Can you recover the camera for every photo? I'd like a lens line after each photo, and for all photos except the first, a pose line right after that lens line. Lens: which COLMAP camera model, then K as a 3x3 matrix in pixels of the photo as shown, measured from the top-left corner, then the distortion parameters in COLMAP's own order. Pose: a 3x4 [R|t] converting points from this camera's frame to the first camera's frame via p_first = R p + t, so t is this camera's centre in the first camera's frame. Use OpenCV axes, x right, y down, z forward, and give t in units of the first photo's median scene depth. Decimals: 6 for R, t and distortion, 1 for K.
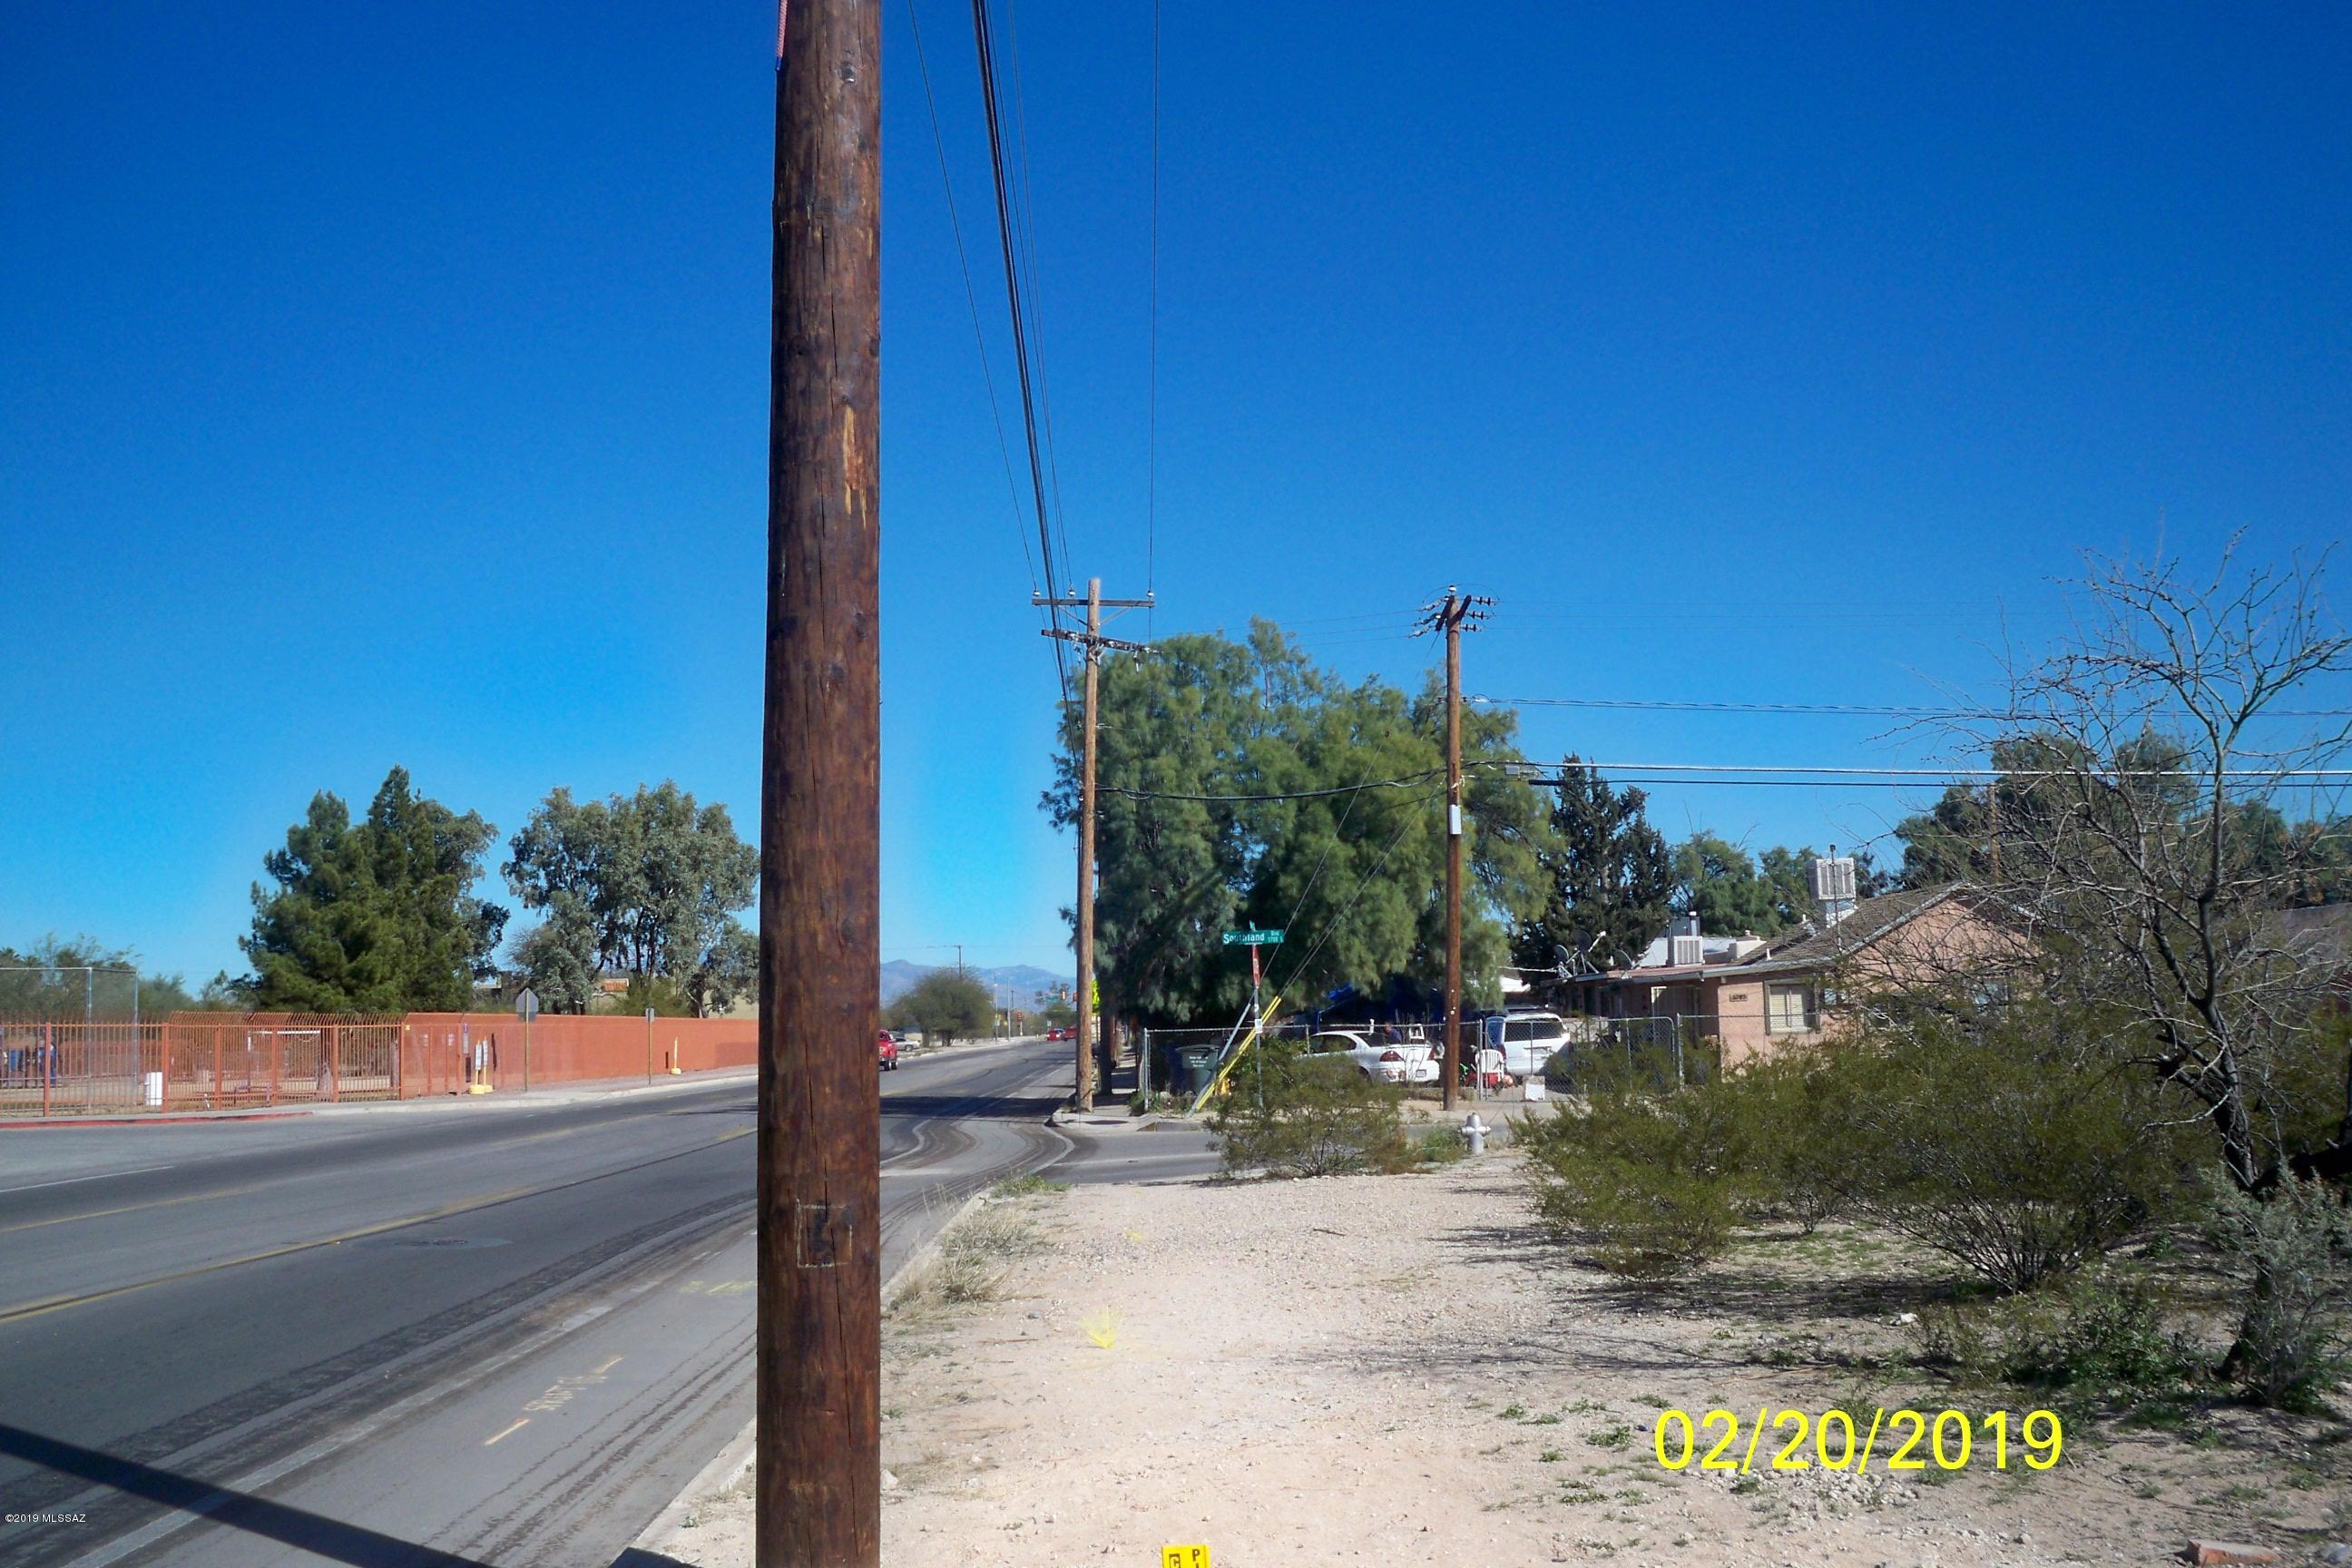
lens RADIAL K [[2388.5, 0, 1170.2], [0, 2388.5, 774.7], [0, 0, 1]] dist [-0.138926, 0.101414]
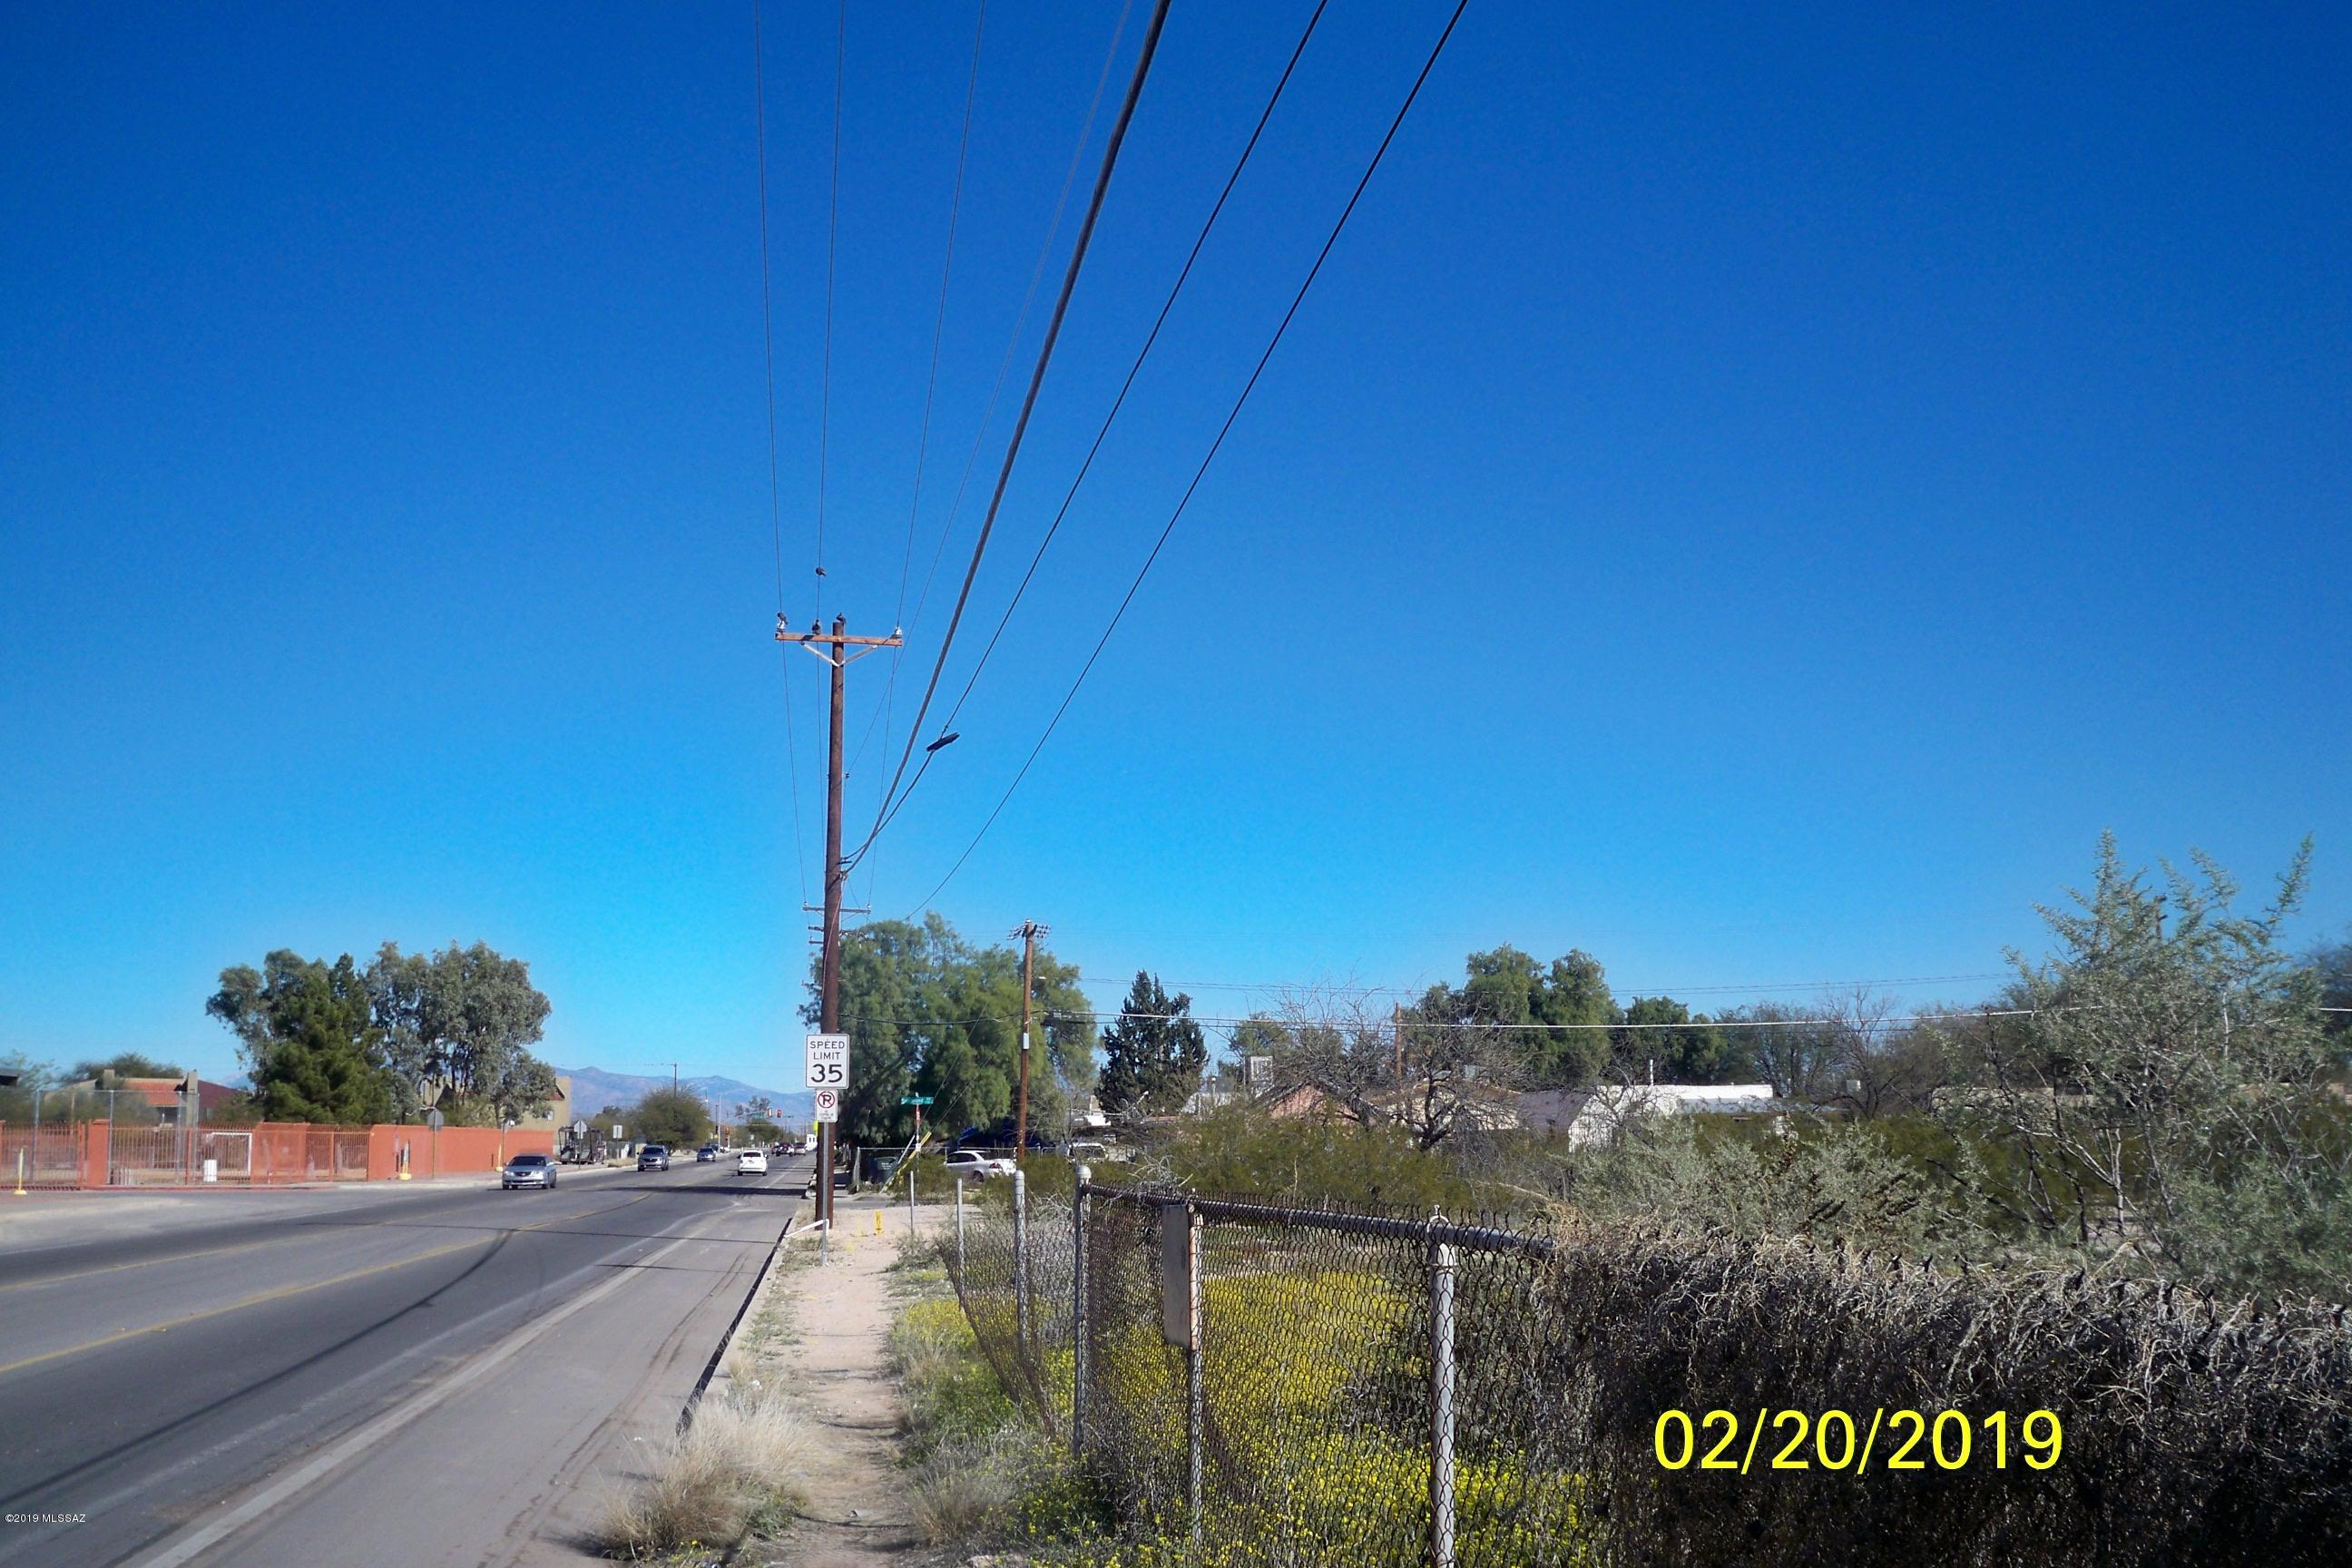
lens RADIAL K [[2388.5, 0, 1170.2], [0, 2388.5, 774.7], [0, 0, 1]] dist [-0.138926, 0.101414]
pose [[0.991734, 0.037622, 0.122670, -0.006445], [-0.031566, 0.998202, -0.050945, -0.081871], [-0.124367, 0.046652, 0.991139, -0.745522]]
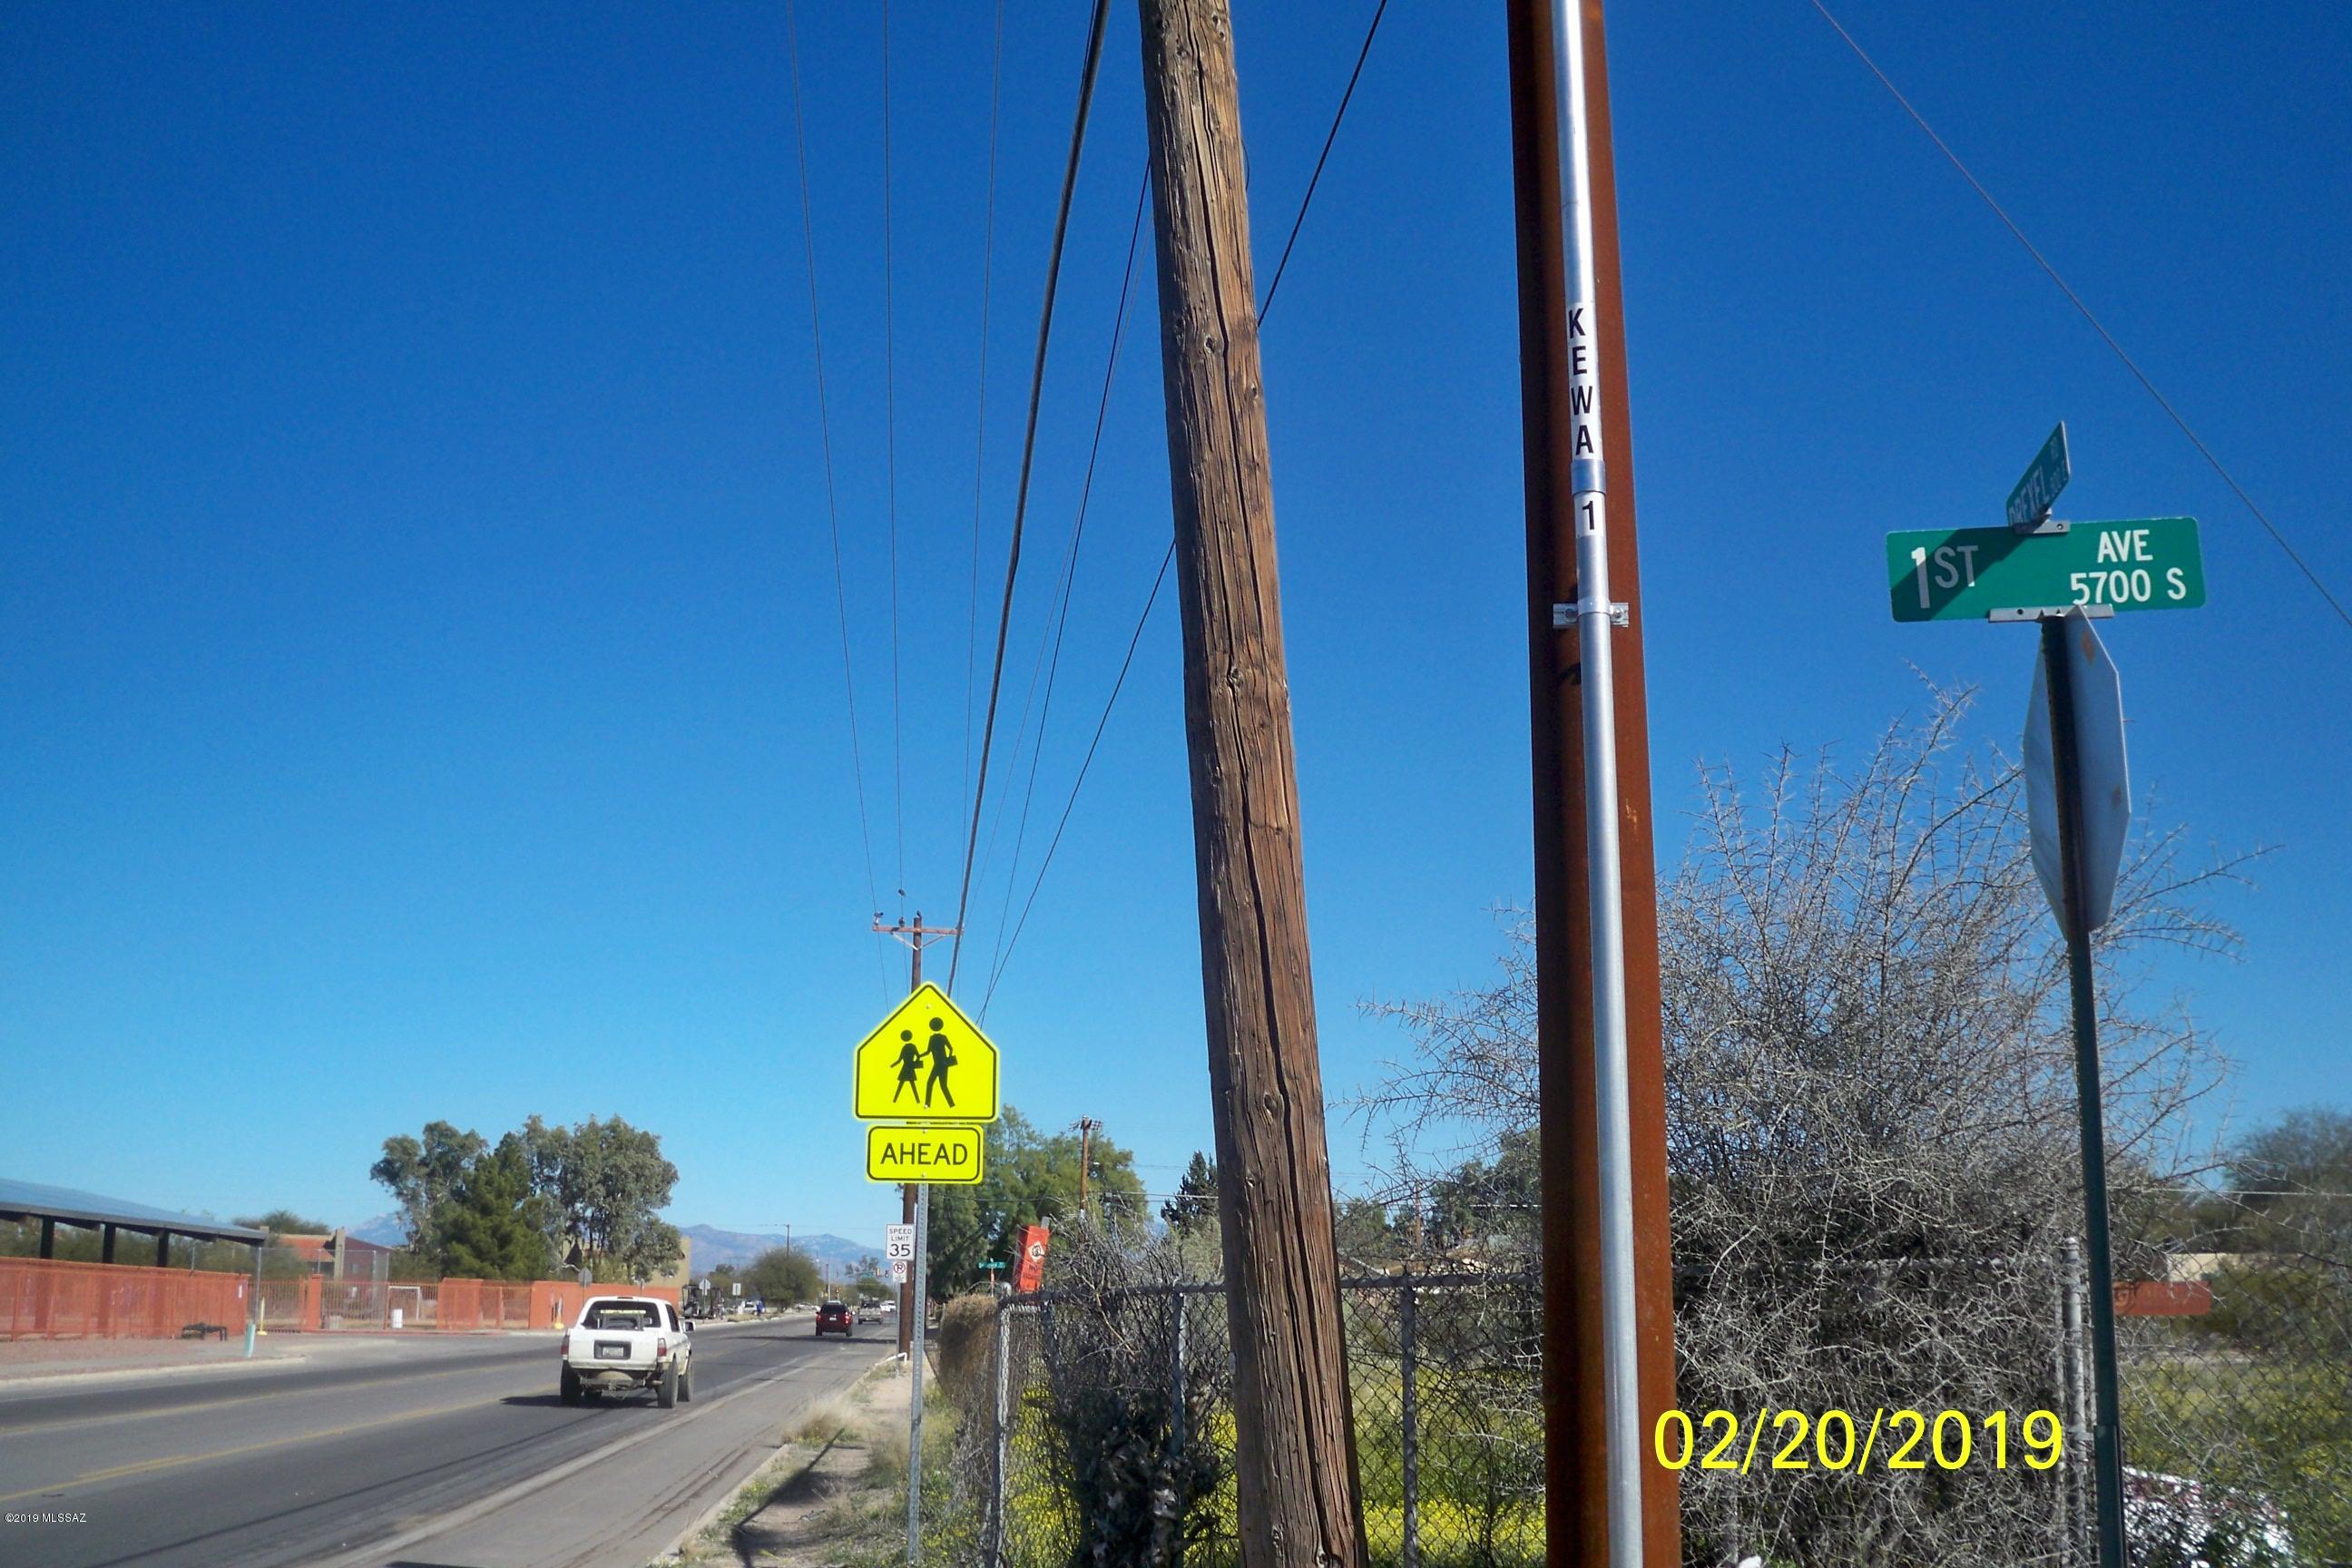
lens RADIAL K [[2388.5, 0, 1170.2], [0, 2388.5, 774.7], [0, 0, 1]] dist [-0.138926, 0.101414]
pose [[0.996346, 0.043922, 0.073243, 0.014057], [-0.035269, 0.992679, -0.115518, -0.116155], [-0.077781, 0.112512, 0.990601, -1.086077]]
